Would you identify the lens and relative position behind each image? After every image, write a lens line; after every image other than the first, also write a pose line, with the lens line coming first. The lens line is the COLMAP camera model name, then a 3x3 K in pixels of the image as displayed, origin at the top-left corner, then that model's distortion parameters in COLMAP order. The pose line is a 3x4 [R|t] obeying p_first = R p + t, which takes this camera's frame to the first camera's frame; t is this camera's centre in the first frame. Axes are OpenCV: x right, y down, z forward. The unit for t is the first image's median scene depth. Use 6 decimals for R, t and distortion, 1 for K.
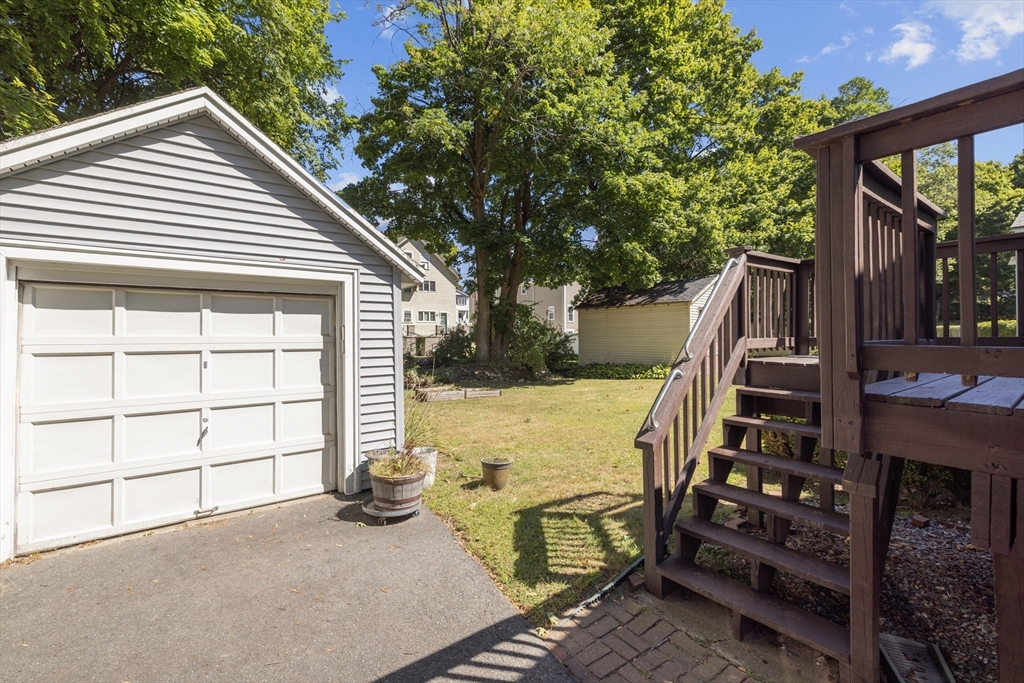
lens RADIAL K [[441.7, 0, 513.2], [0, 441.7, 337.2], [0, 0, 1]] dist [-0.006844, -0.000713]
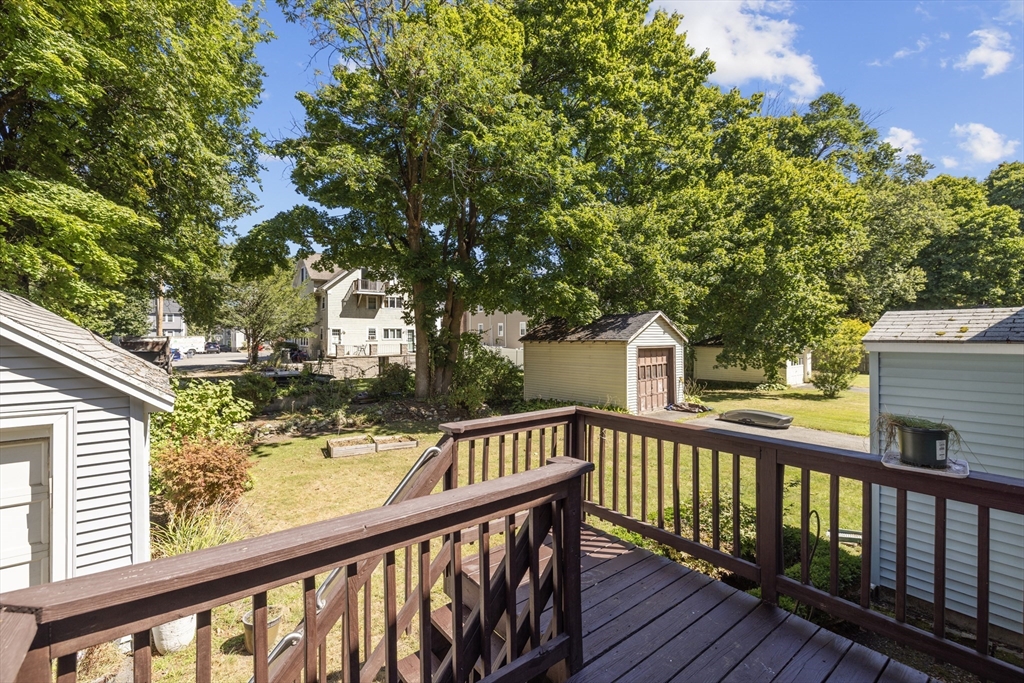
lens RADIAL K [[441.7, 0, 510.5], [0, 441.7, 341.2], [0, 0, 1]] dist [-0.006844, -0.000713]
pose [[0.999950, 0.002756, 0.009592, 0.110606], [-0.002781, 0.999993, 0.002620, -0.066021], [-0.009584, -0.002646, 0.999951, 0.034446]]
